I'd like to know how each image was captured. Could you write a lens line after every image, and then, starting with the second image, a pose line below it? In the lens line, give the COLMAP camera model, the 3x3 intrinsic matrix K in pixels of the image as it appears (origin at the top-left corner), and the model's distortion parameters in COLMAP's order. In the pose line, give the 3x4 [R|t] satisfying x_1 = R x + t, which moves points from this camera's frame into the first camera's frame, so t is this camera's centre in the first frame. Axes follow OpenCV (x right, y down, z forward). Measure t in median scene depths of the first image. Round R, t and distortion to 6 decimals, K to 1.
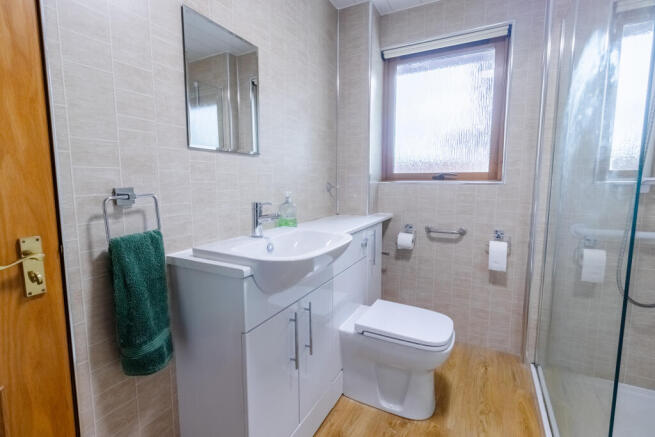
lens RADIAL K [[300.3, 0, 326.2], [0, 300.3, 213.9], [0, 0, 1]] dist [0.002824, 0.000231]
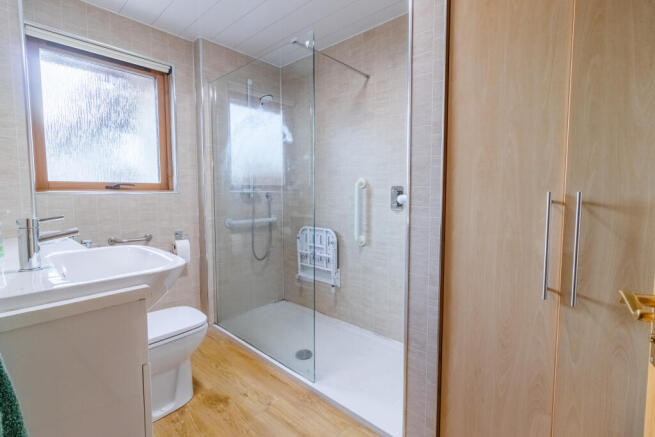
lens RADIAL K [[310.3, 0, 324.3], [0, 310.3, 211.7], [0, 0, 1]] dist [0.002989, -0.000014]
pose [[0.225602, -0.061426, 0.972281, -0.495891], [0.110508, 0.993182, 0.037105, -0.004876], [-0.967932, 0.099074, 0.230852, 0.127484]]
